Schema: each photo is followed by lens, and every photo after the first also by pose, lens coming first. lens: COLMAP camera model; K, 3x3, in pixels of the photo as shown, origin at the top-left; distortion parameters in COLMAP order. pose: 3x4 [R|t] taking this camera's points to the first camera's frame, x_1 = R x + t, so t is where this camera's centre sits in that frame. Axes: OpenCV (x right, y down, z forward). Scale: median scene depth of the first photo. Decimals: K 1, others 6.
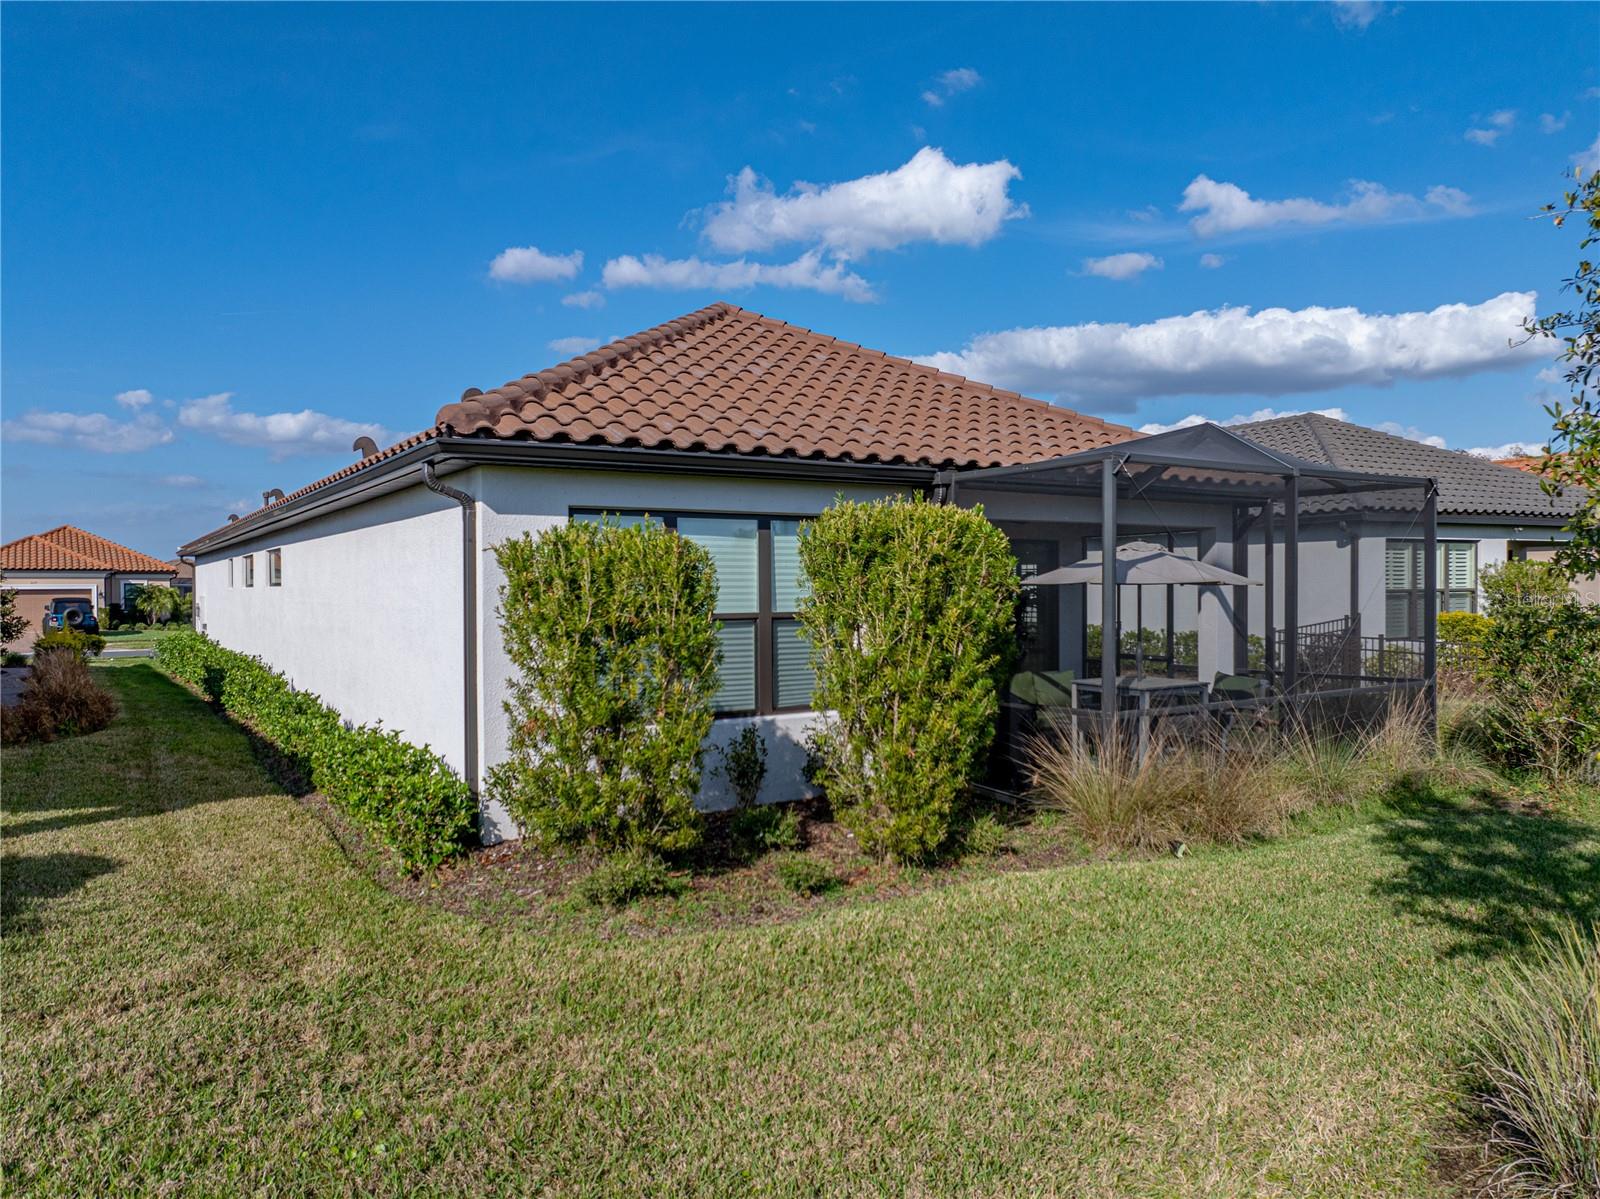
lens RADIAL K [[1142.1, 0, 786.8], [0, 1142.1, 600.1], [0, 0, 1]] dist [-0.003081, -0.000177]
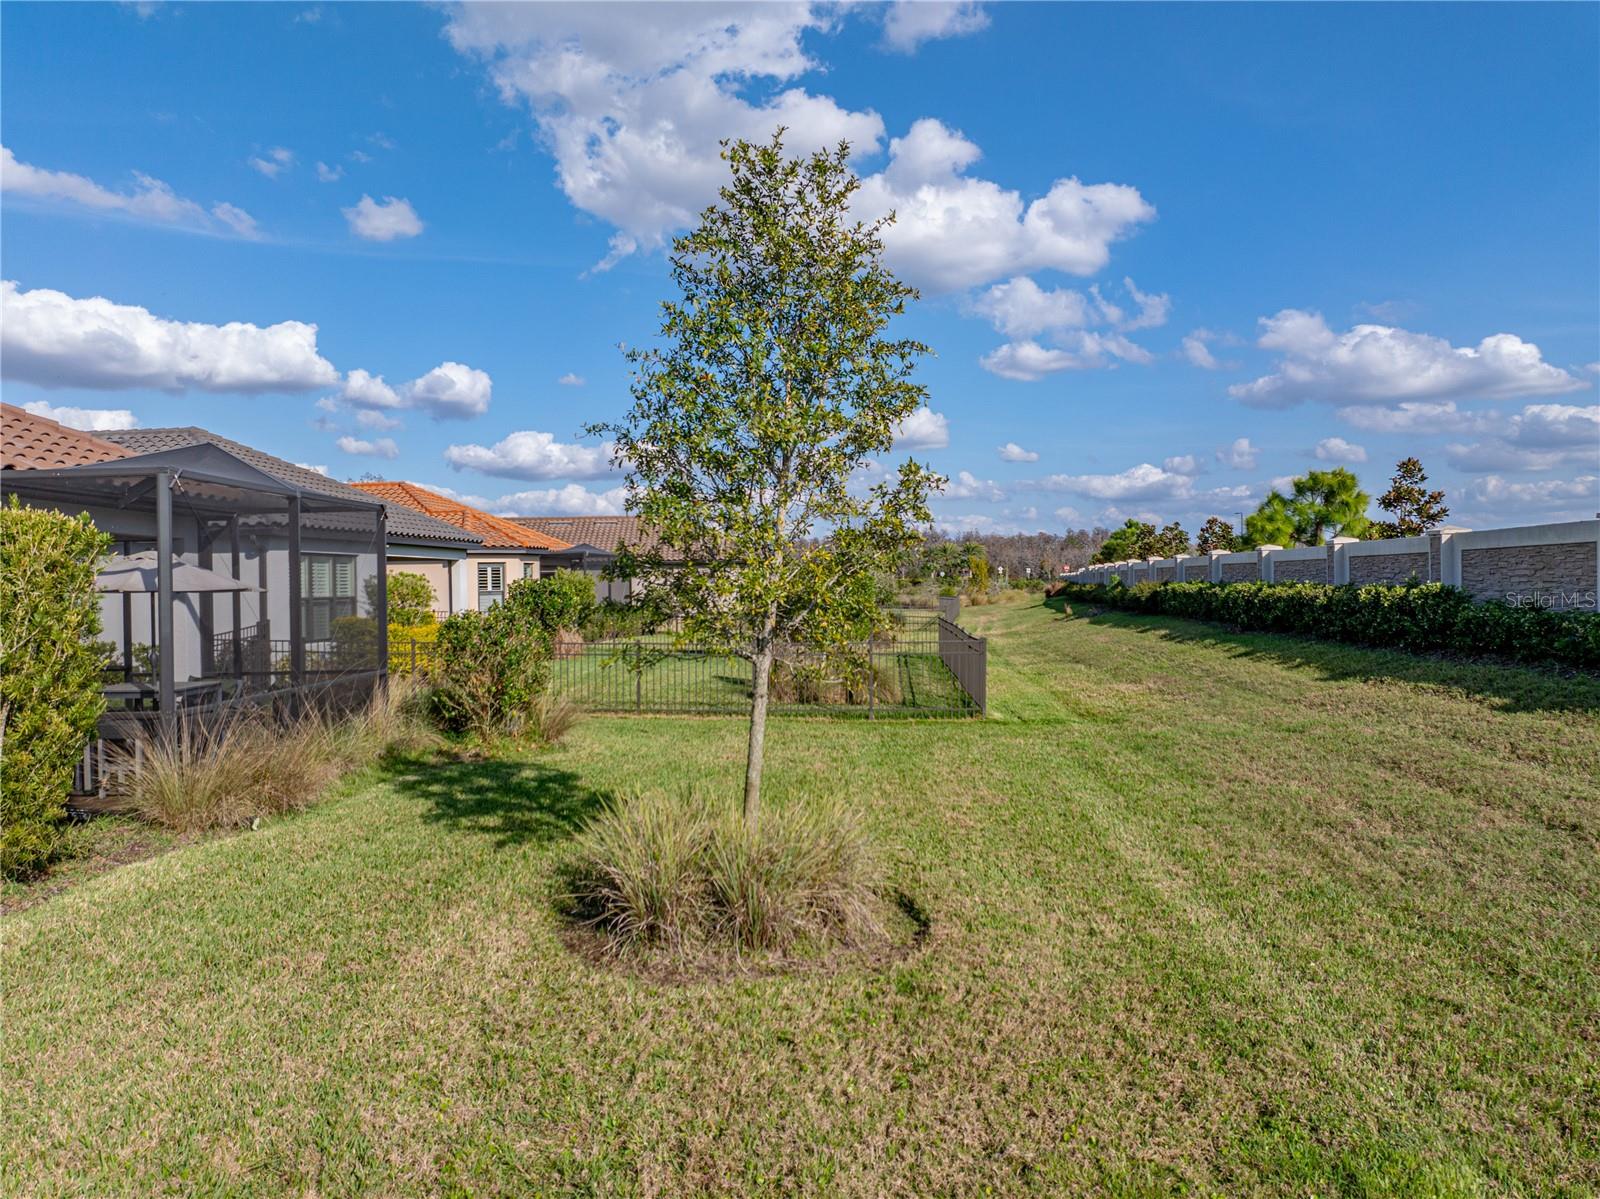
lens RADIAL K [[1142.1, 0, 786.8], [0, 1142.1, 600.1], [0, 0, 1]] dist [-0.003081, -0.000177]
pose [[0.577450, -0.009966, 0.816365, -0.214077], [0.017820, 0.999841, -0.000399, 0.004634], [-0.816232, 0.014778, 0.577536, -0.072184]]
